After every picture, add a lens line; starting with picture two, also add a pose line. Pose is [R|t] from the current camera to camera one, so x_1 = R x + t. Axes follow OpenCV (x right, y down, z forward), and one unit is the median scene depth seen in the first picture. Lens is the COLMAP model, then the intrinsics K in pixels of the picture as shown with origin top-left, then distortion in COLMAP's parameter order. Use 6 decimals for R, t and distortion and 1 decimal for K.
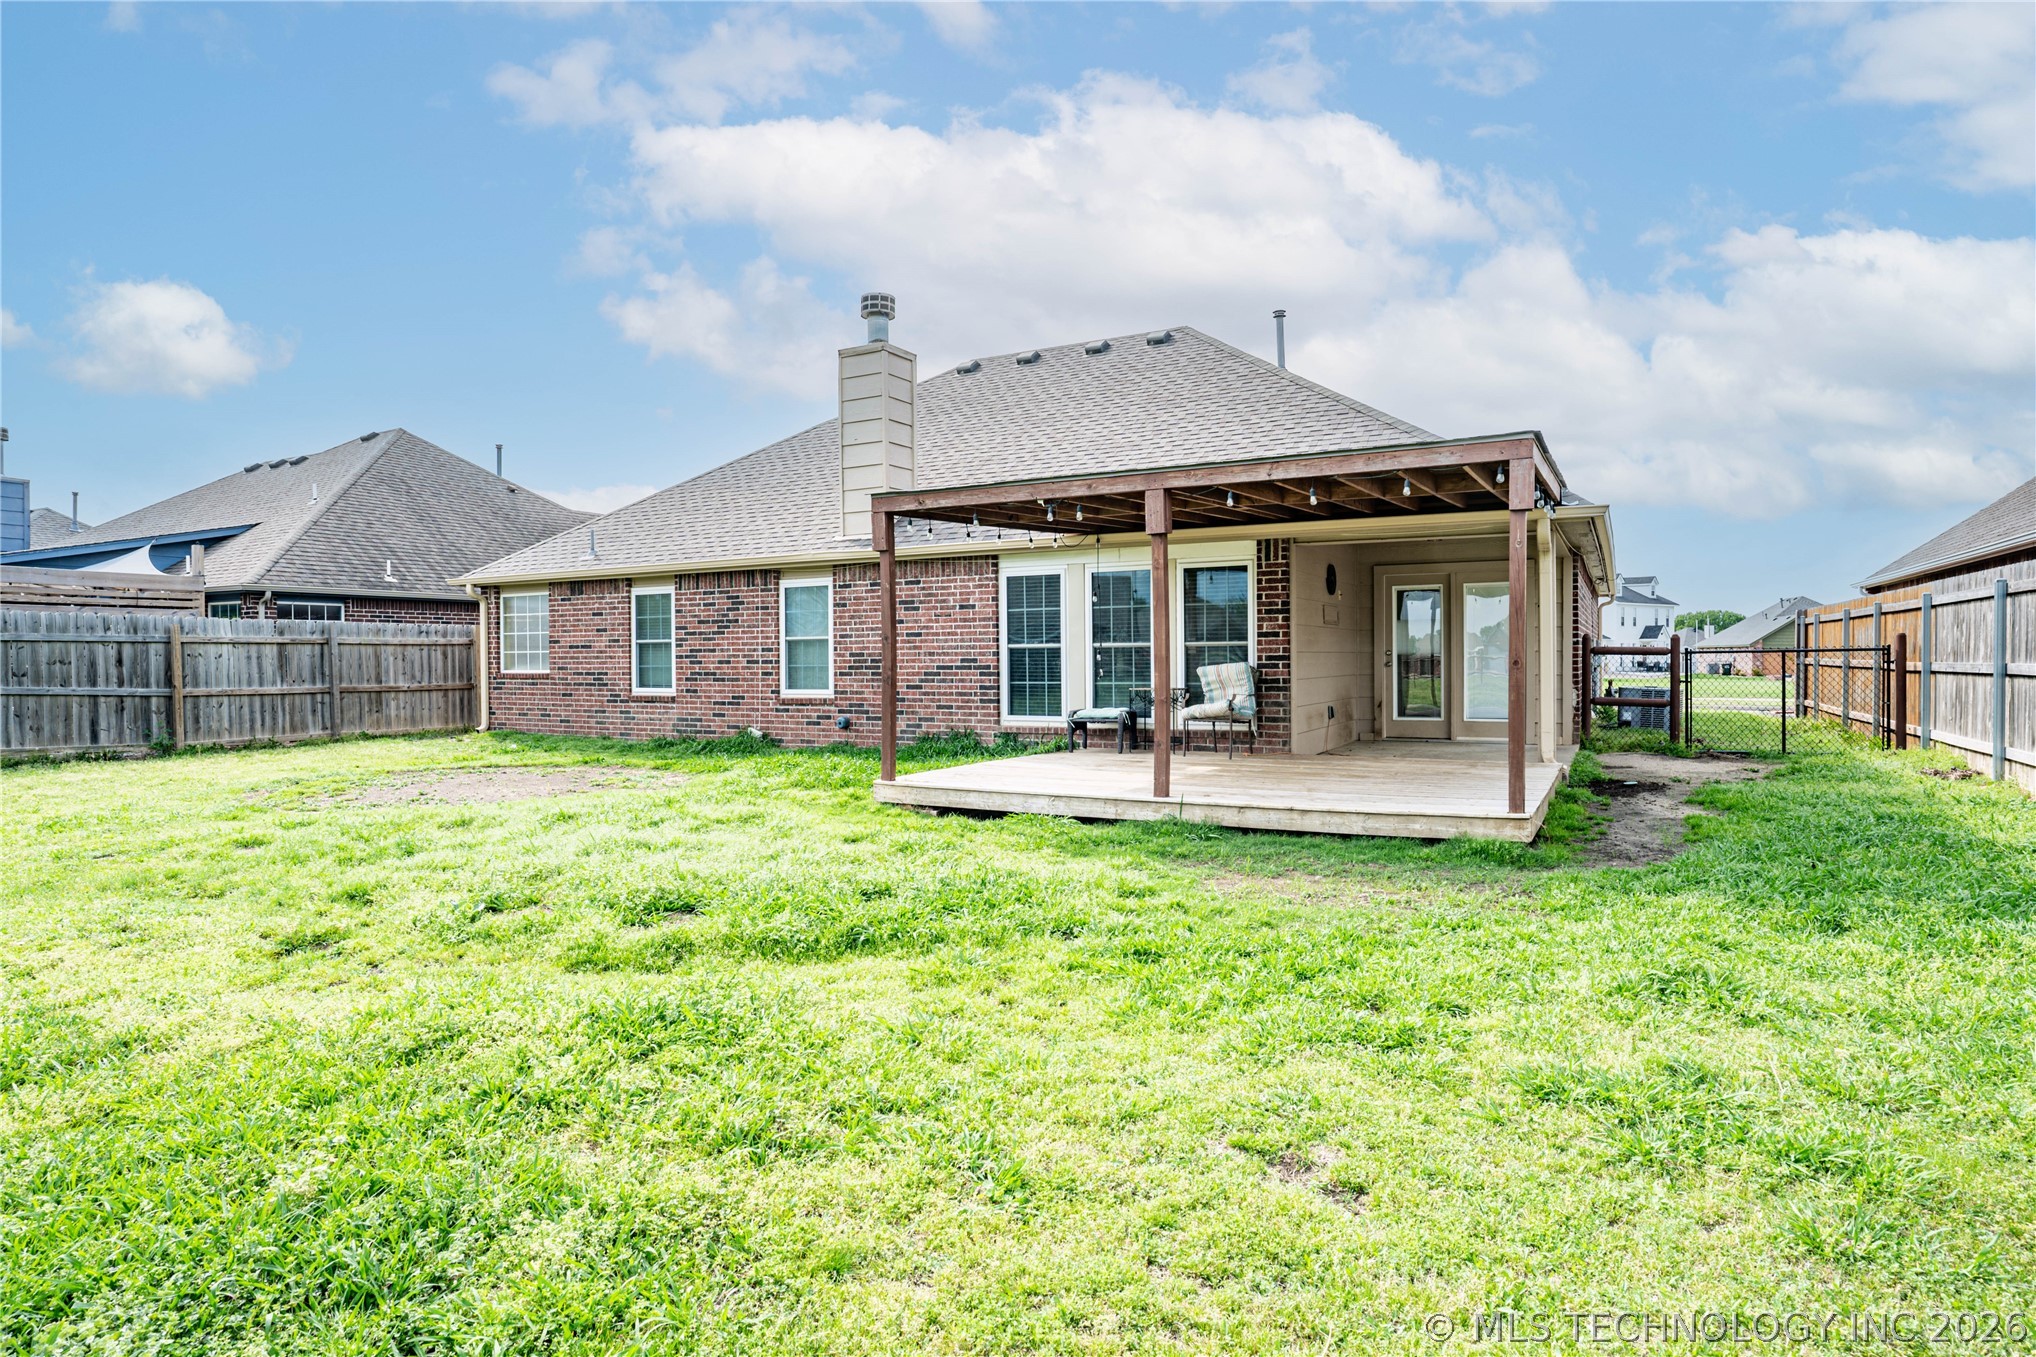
lens RADIAL K [[1119.1, 0, 1017.6], [0, 1119.1, 673.5], [0, 0, 1]] dist [-0.054282, 0.041316]
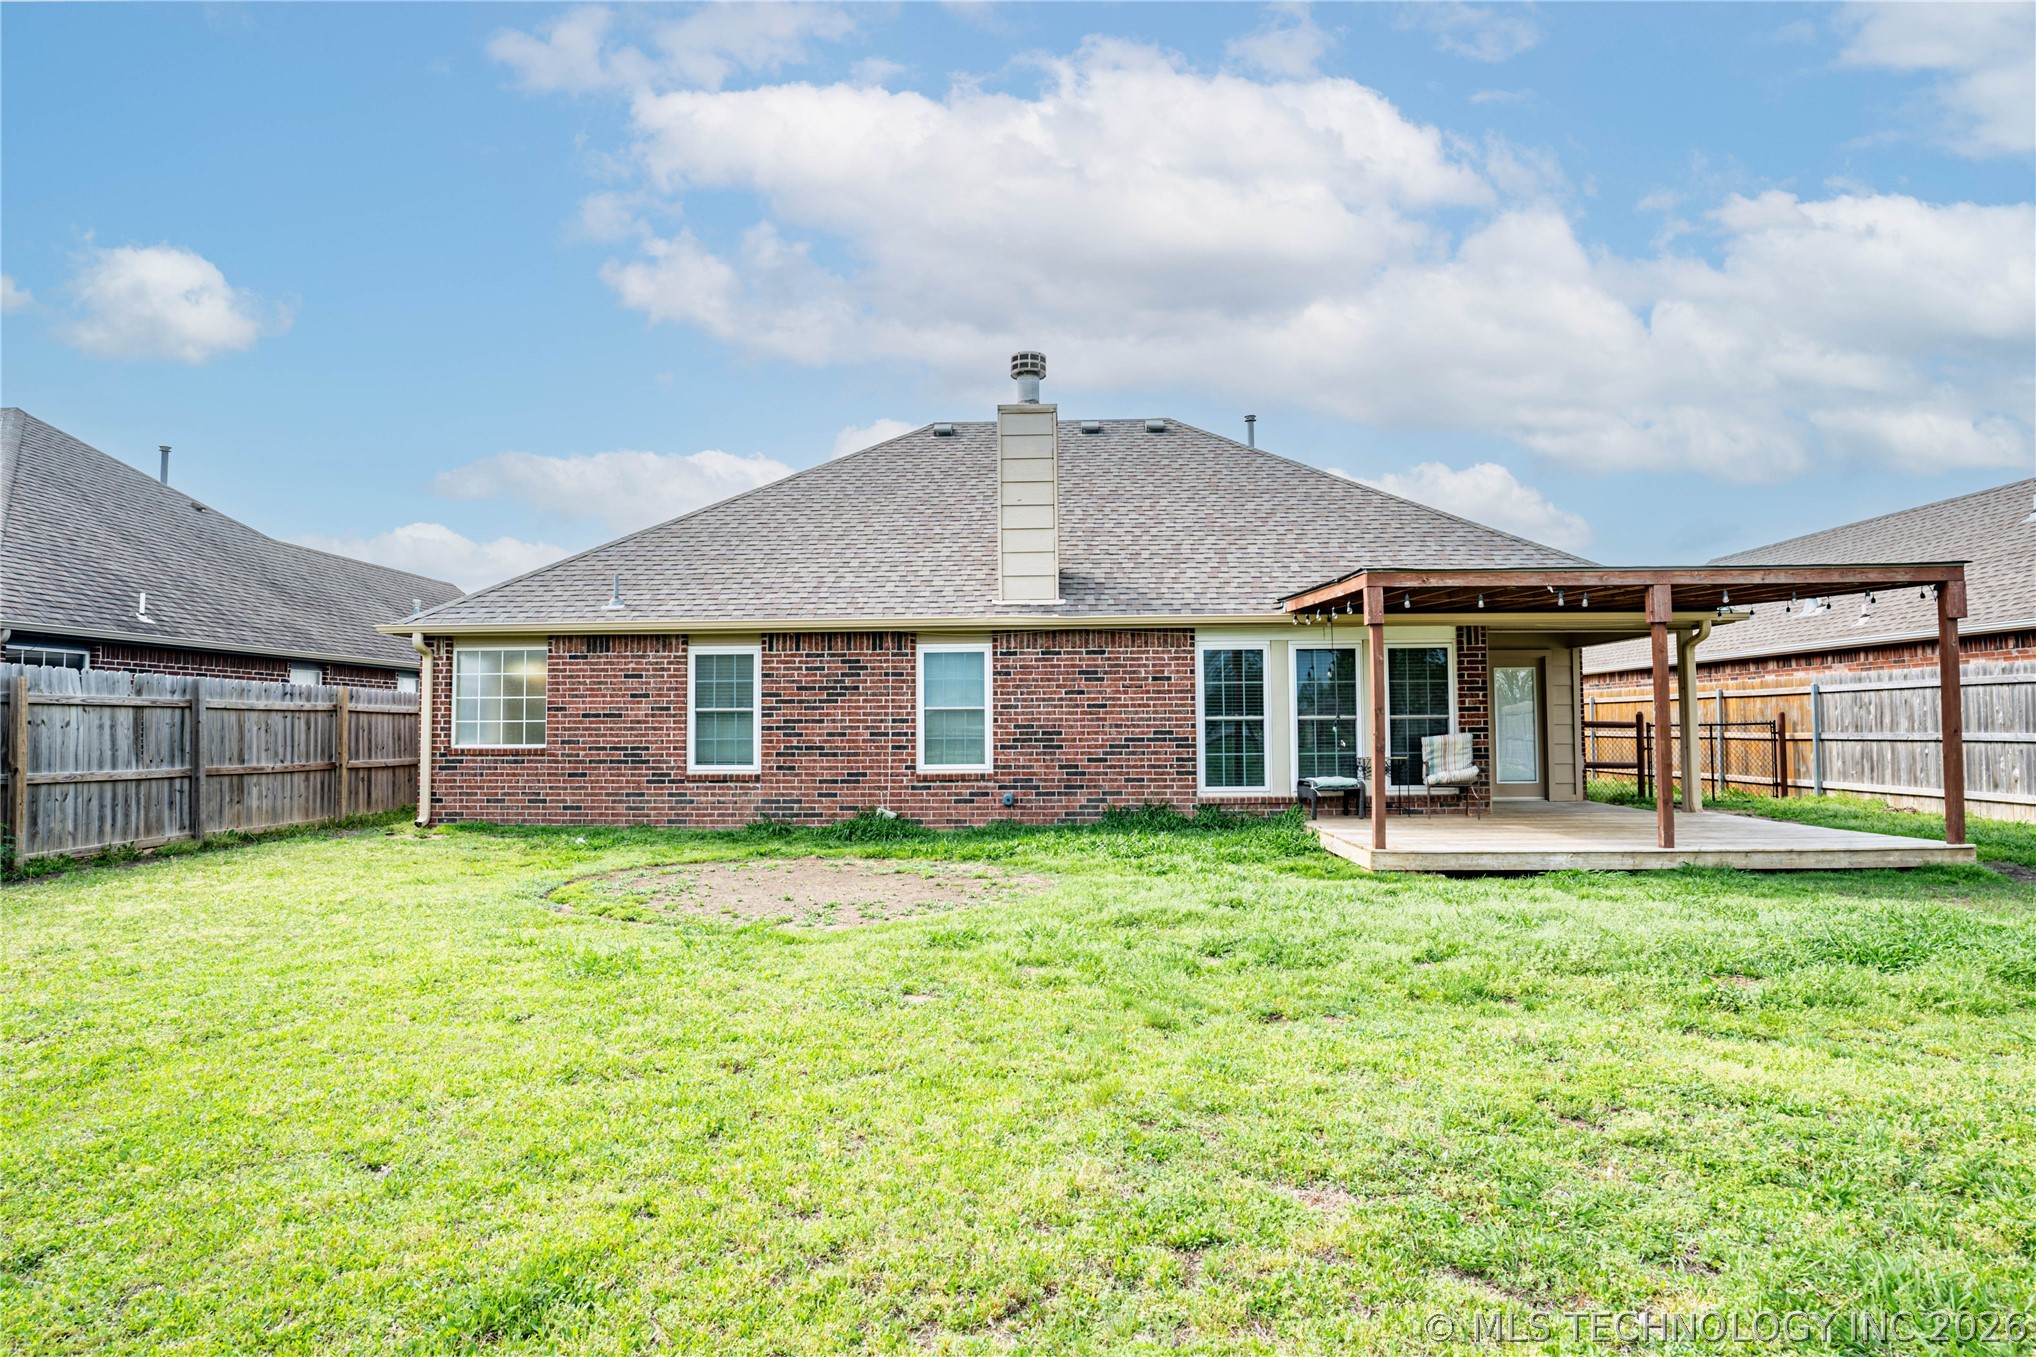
lens RADIAL K [[1130.1, 0, 1019.0], [0, 1130.1, 672.6], [0, 0, 1]] dist [-0.050135, 0.034201]
pose [[0.895148, 0.024748, 0.445081, -0.545960], [0.005529, 0.997764, -0.066600, 0.001242], [-0.445734, 0.062078, 0.893010, 0.141203]]
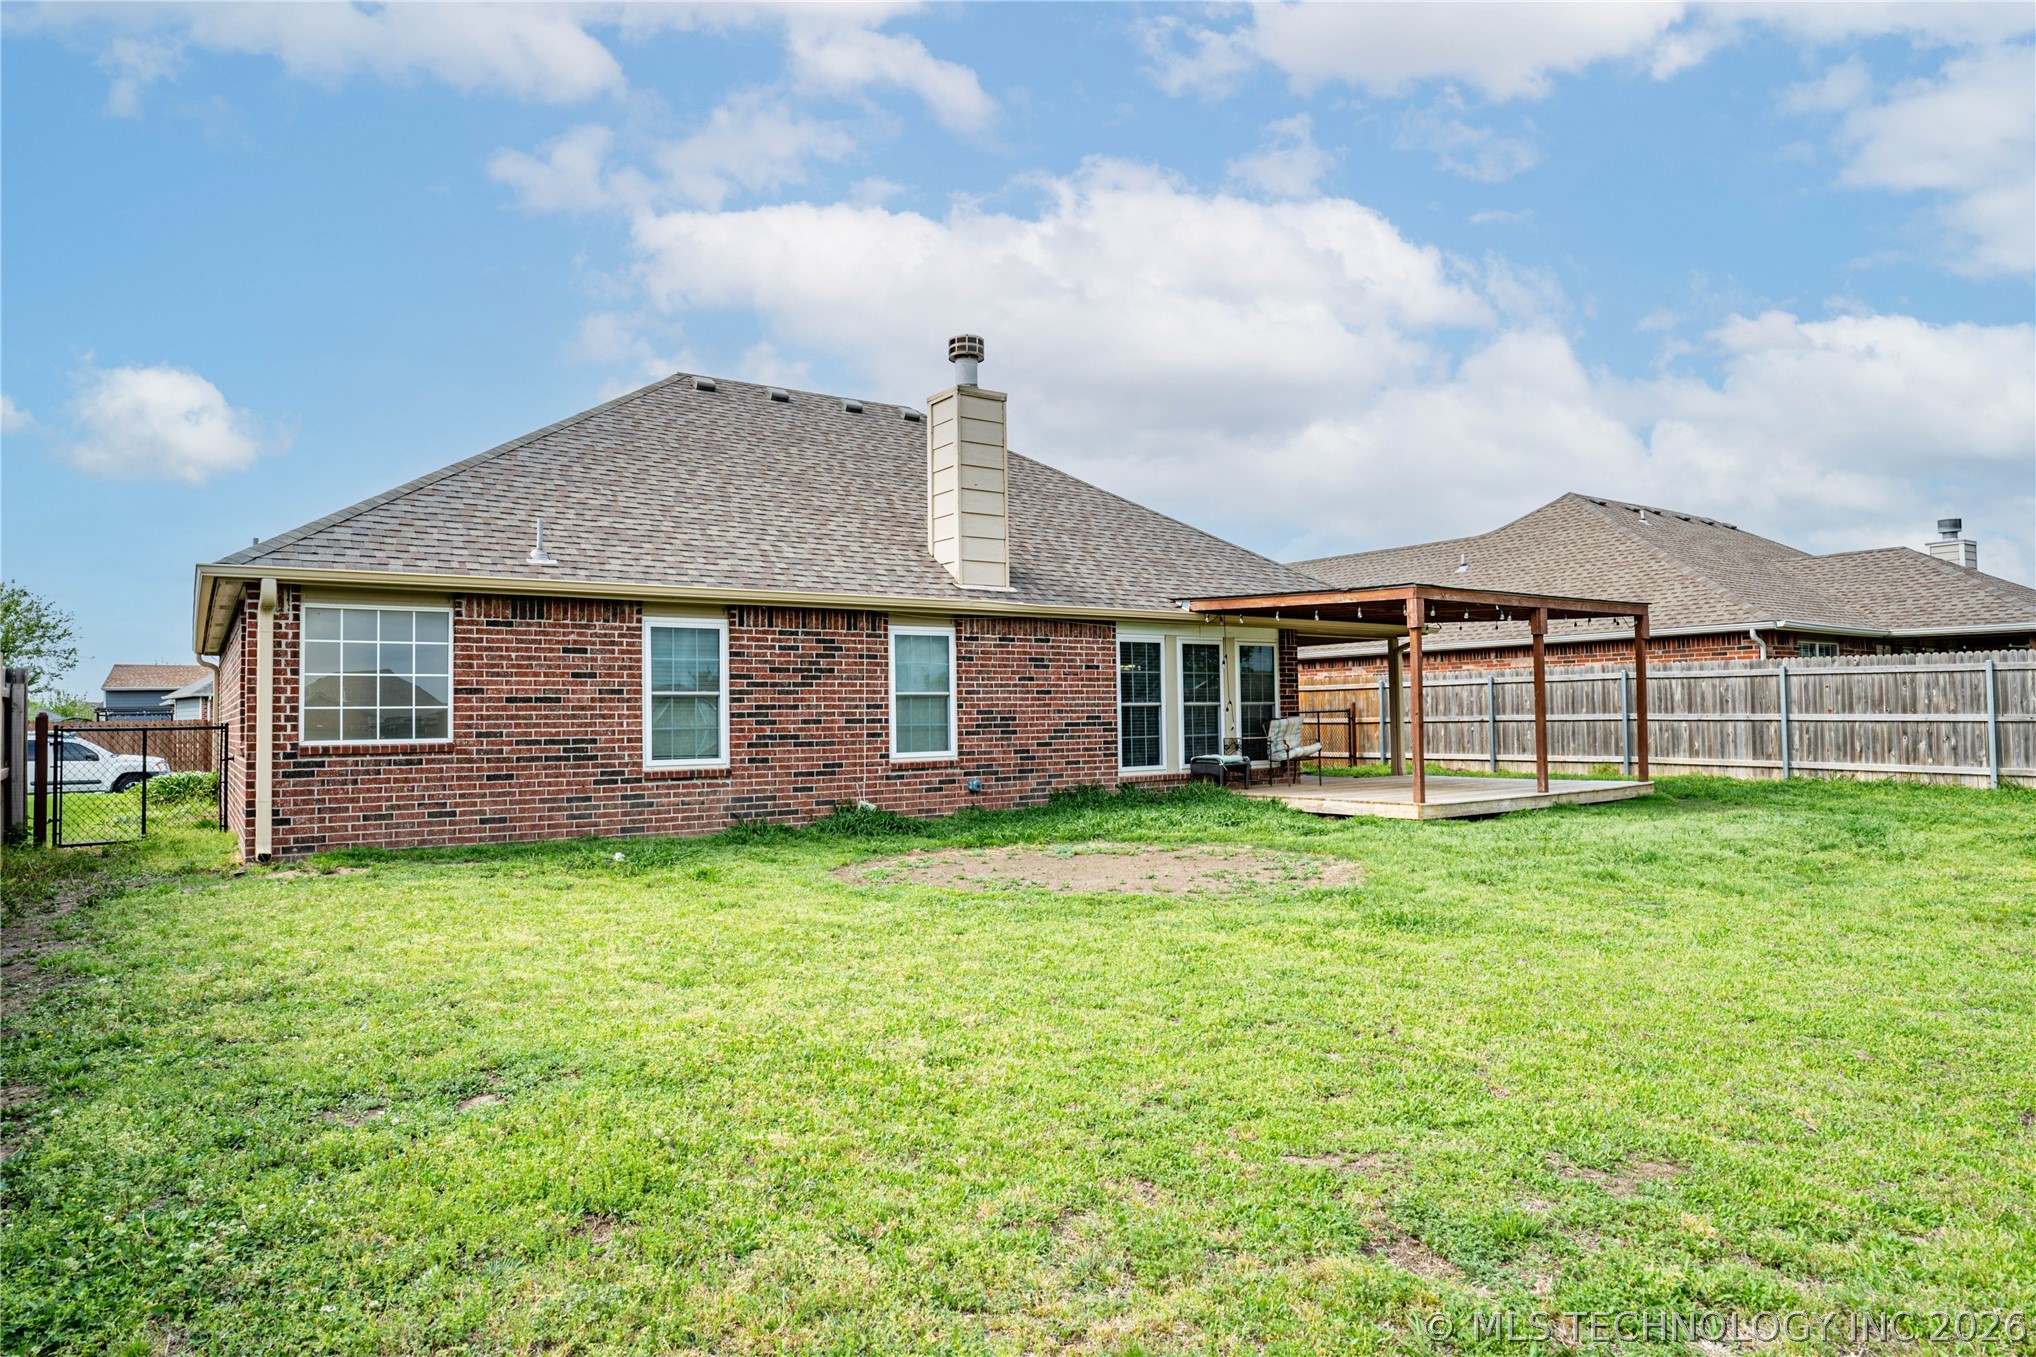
lens RADIAL K [[1189.5, 0, 1018.0], [0, 1189.5, 678.5], [0, 0, 1]] dist [-0.055349, 0.064857]
pose [[0.439523, 0.032080, 0.897658, -0.983206], [0.024938, 0.998541, -0.047896, 0.003314], [-0.897885, 0.043438, 0.438082, 0.510276]]
